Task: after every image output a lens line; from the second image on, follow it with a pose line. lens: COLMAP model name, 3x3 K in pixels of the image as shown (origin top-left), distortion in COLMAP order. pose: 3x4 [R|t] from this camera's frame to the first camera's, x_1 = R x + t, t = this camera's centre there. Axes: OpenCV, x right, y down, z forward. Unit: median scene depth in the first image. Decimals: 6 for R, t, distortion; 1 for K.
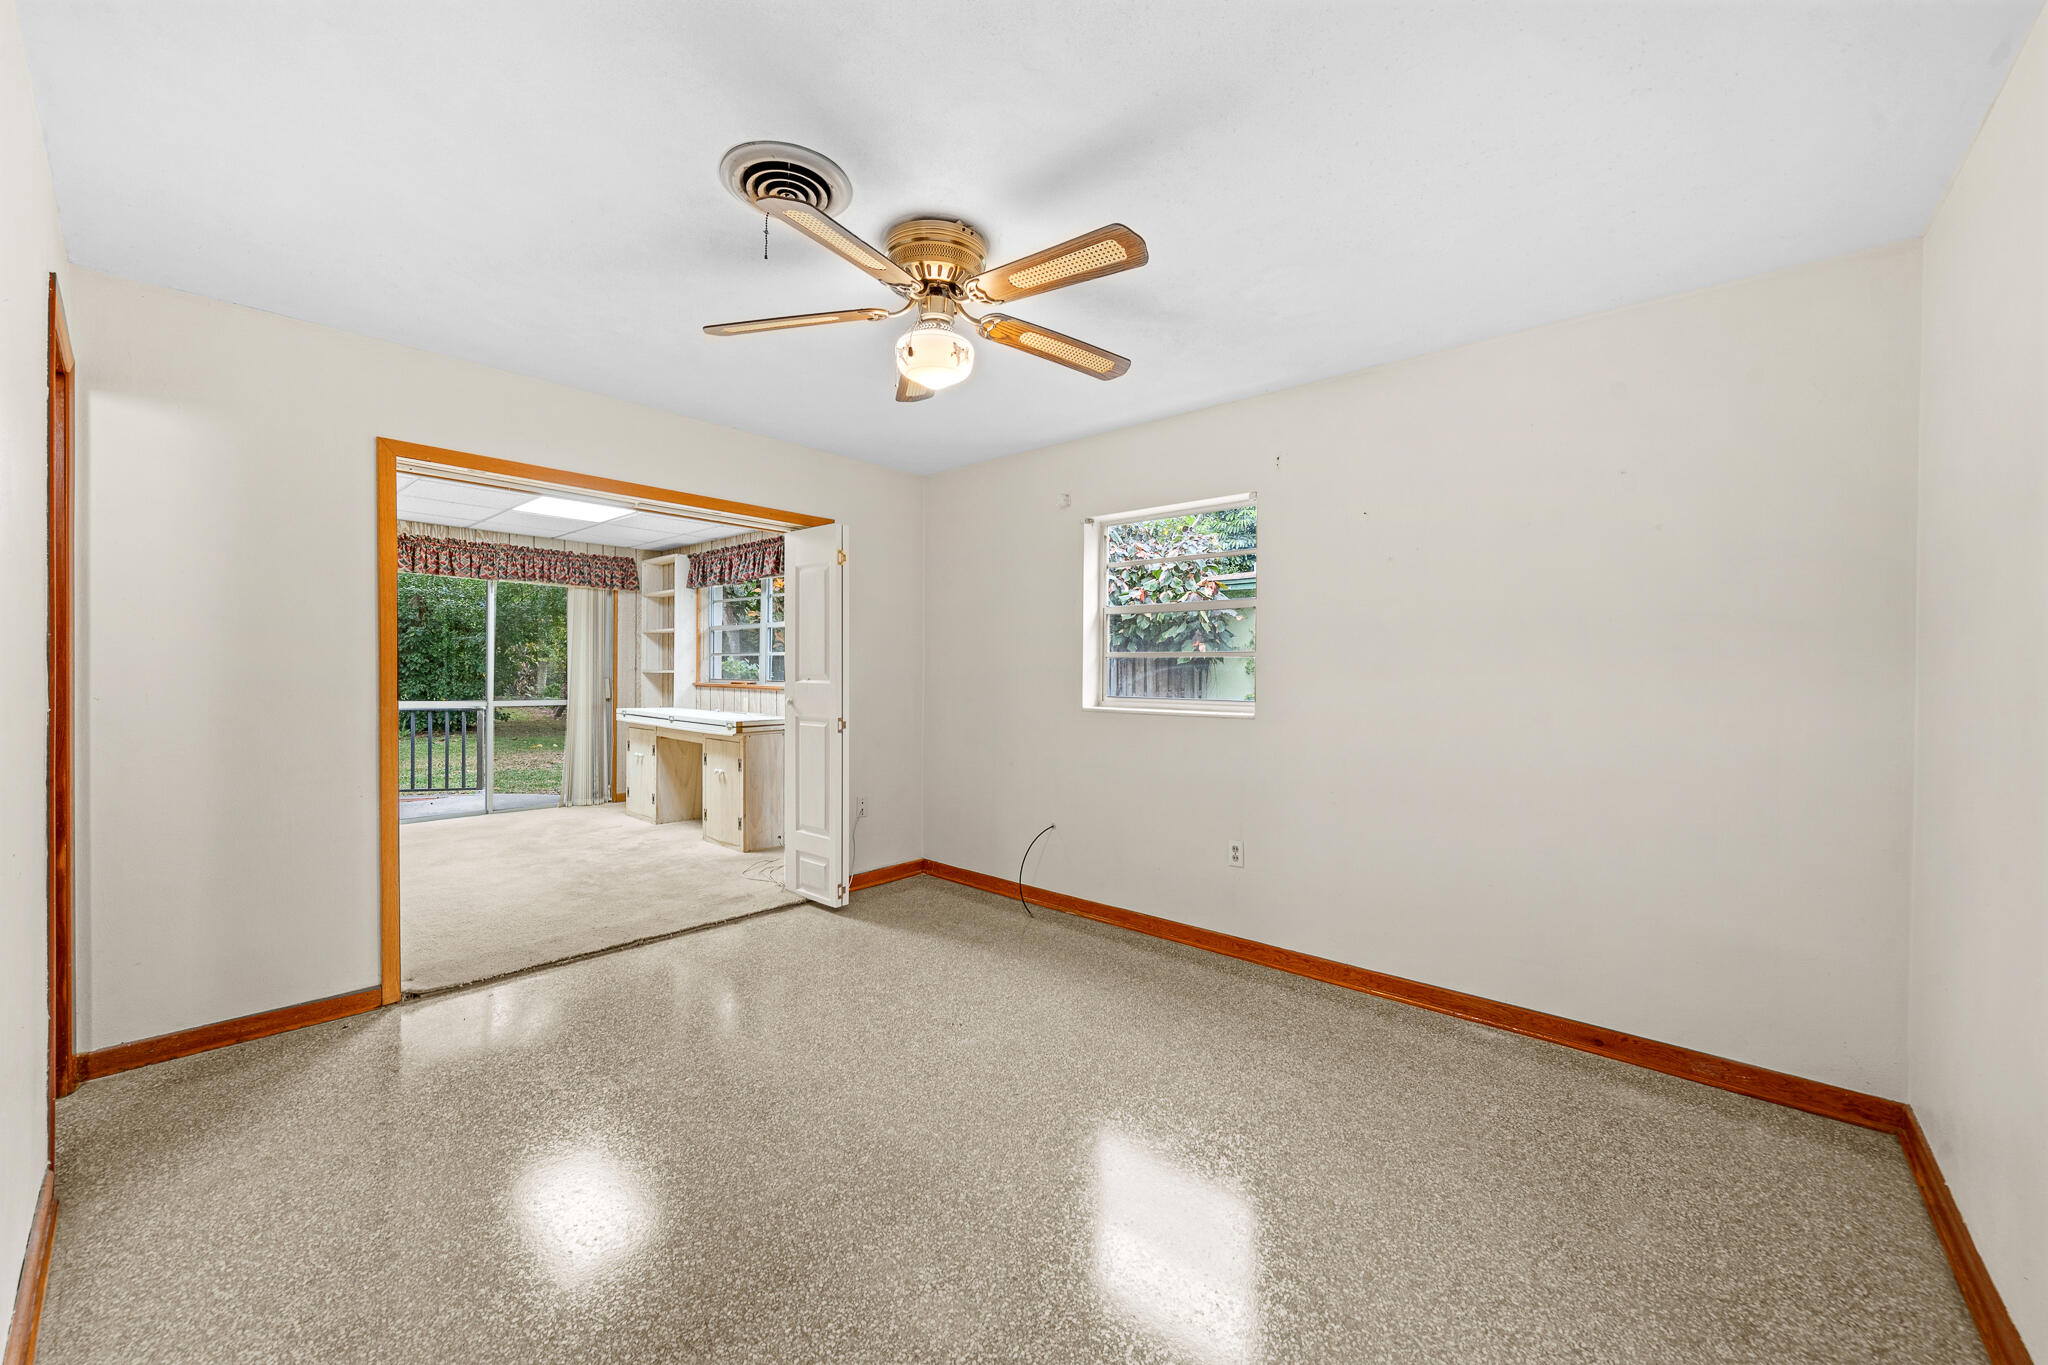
lens RADIAL K [[771.1, 0, 1023.9], [0, 771.1, 689.8], [0, 0, 1]] dist [0.000613, 0.000004]
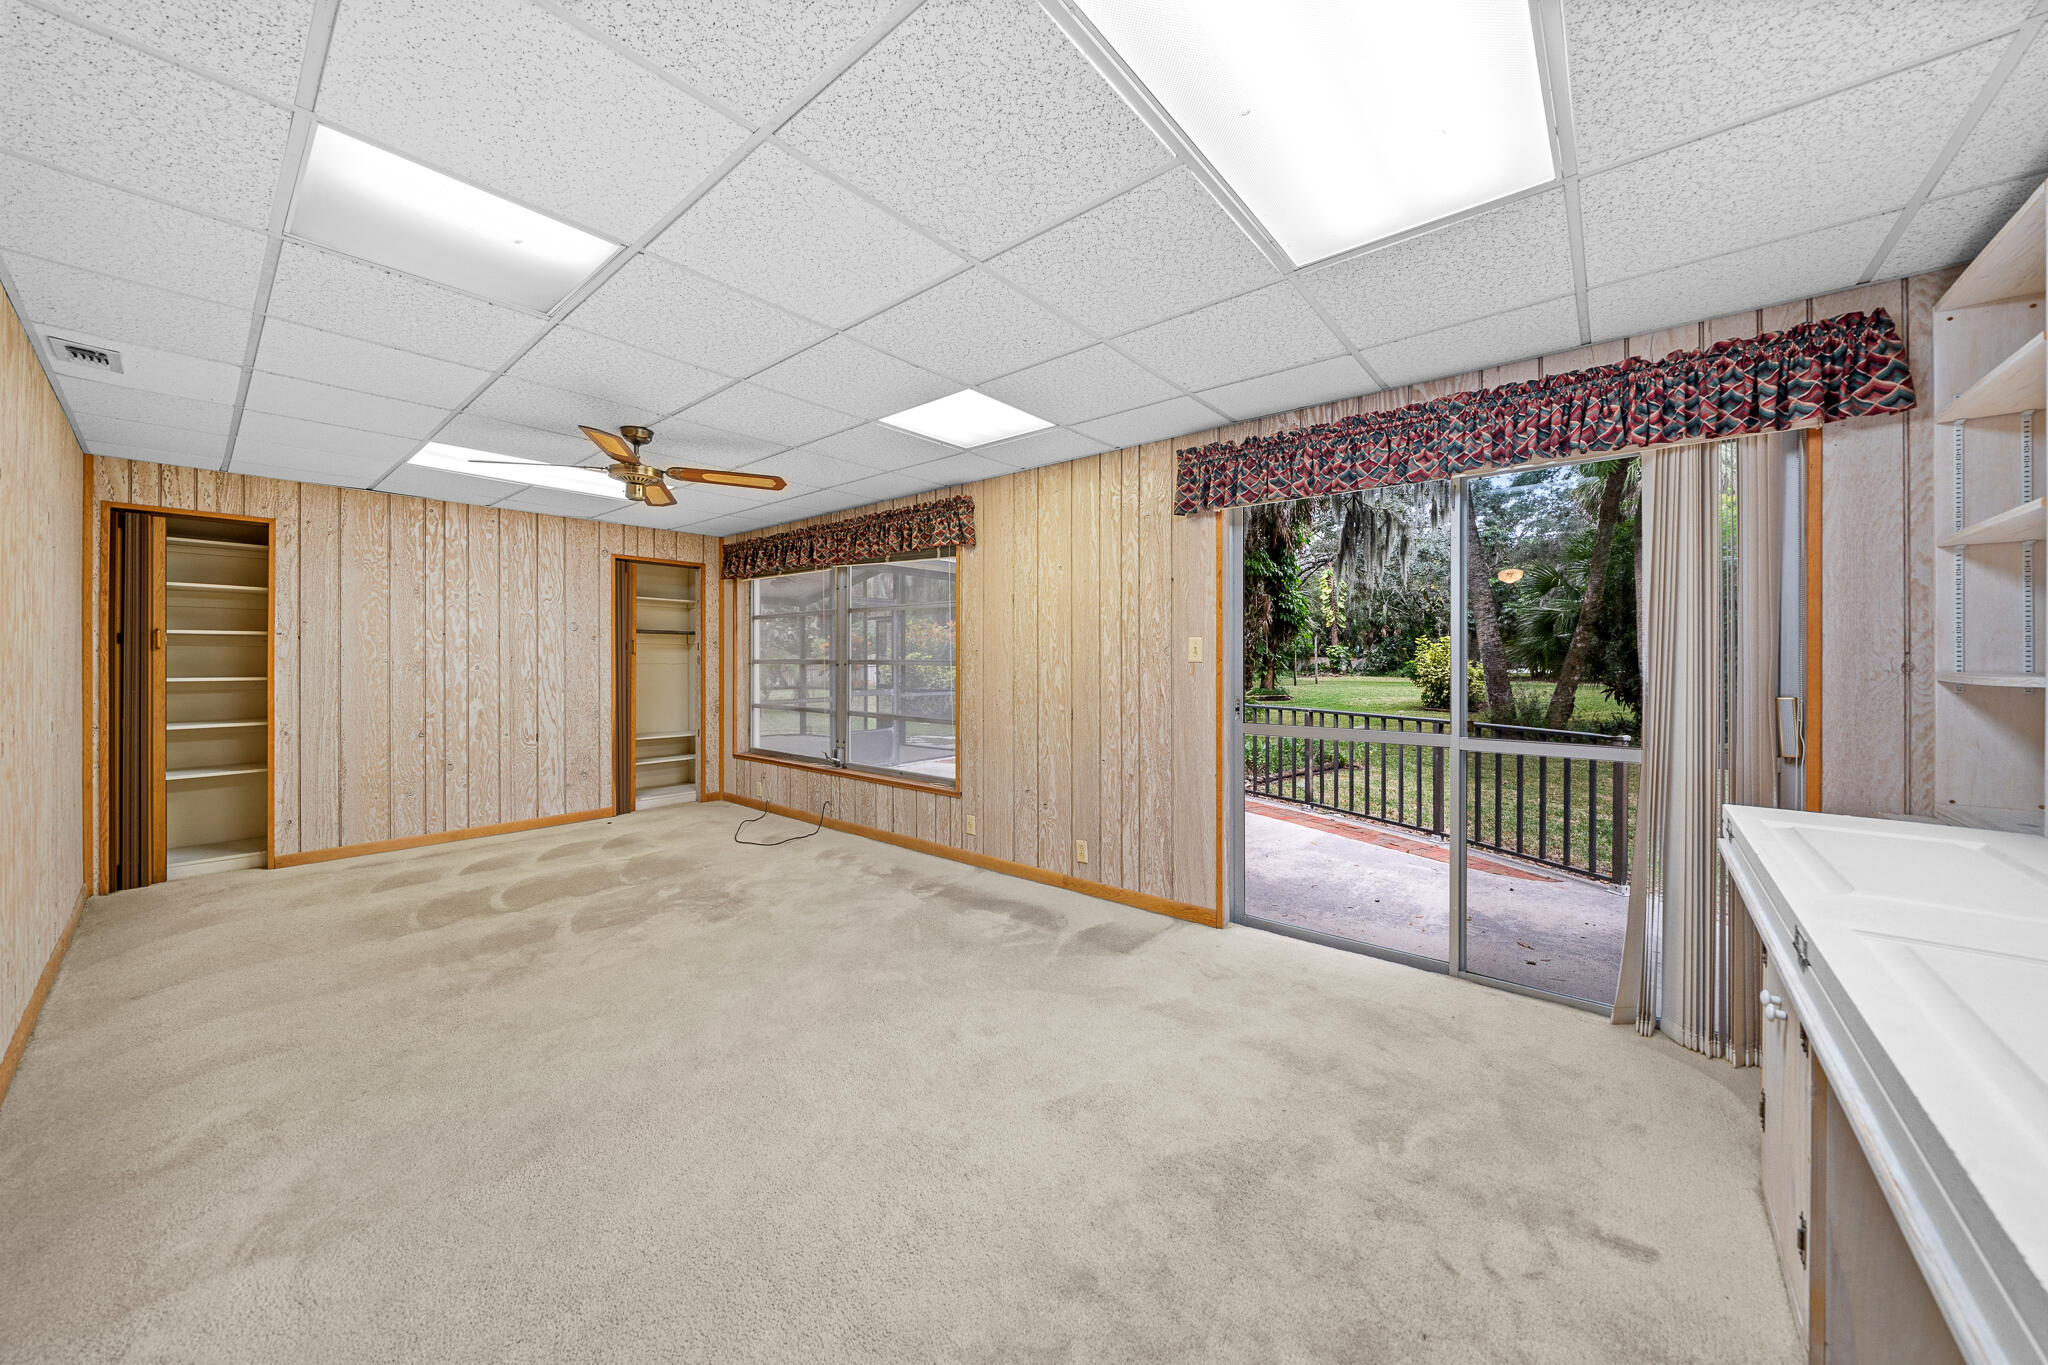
lens RADIAL K [[707.3, 0, 1022.3], [0, 707.3, 656.3], [0, 0, 1]] dist [0.000904, 0.000003]
pose [[0.021404, -0.013683, -0.999677, -0.451023], [-0.024155, 0.999607, -0.014199, -0.039363], [0.999479, 0.024451, 0.021065, 1.254629]]
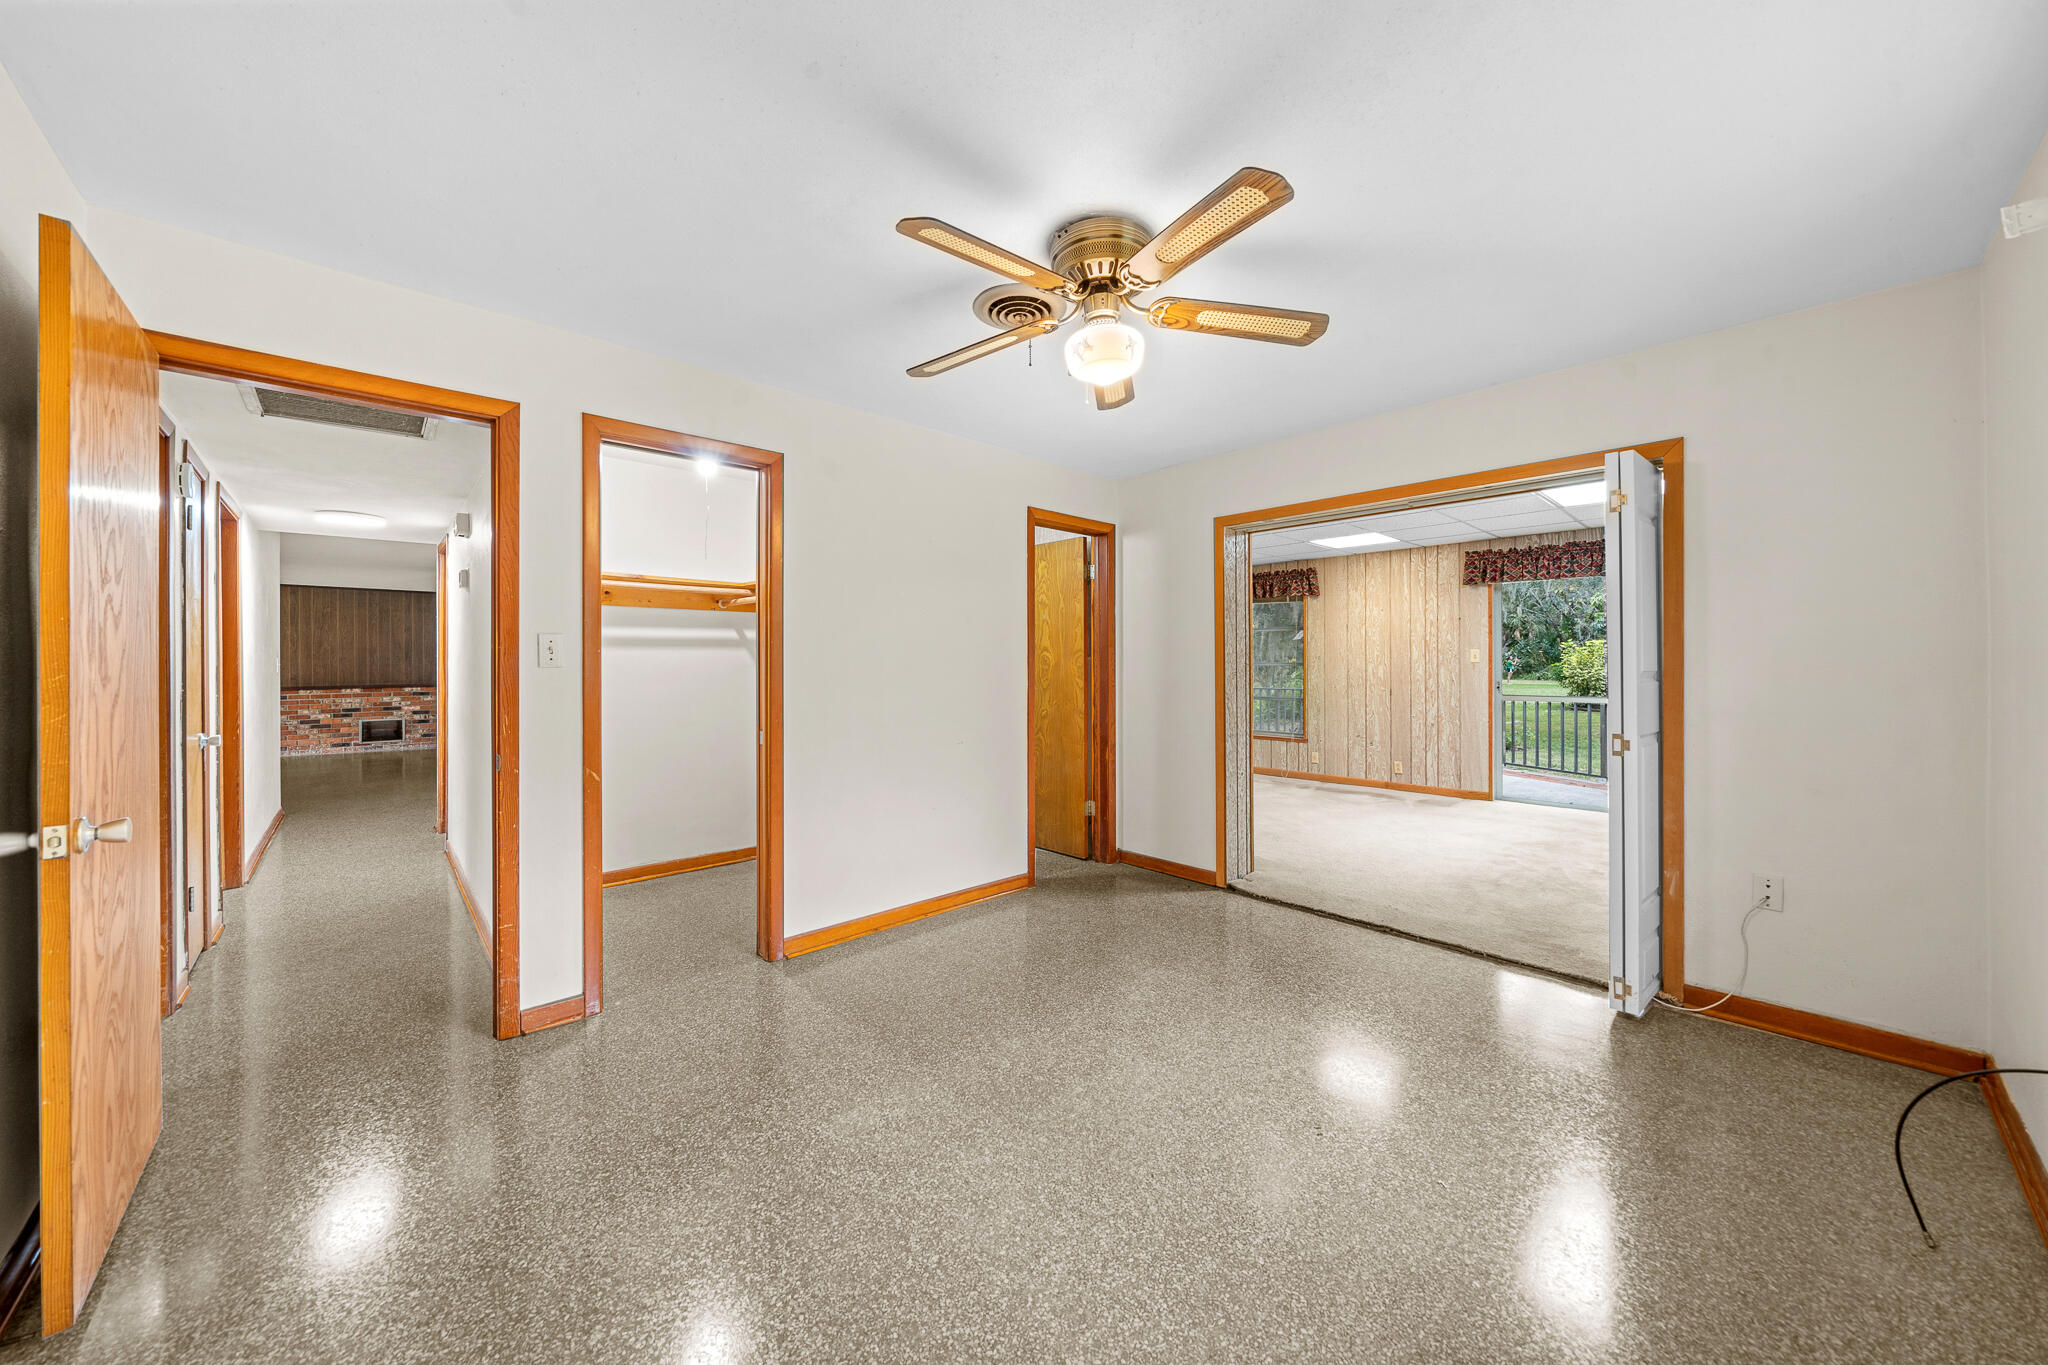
lens RADIAL K [[717.6, 0, 1029.9], [0, 717.6, 659.9], [0, 0, 1]] dist [-0.000371, -0.000009]
pose [[-0.094624, -0.014514, -0.995407, 0.487724], [-0.022306, 0.999674, -0.012456, -0.010342], [0.995263, 0.021025, -0.094916, 0.582678]]
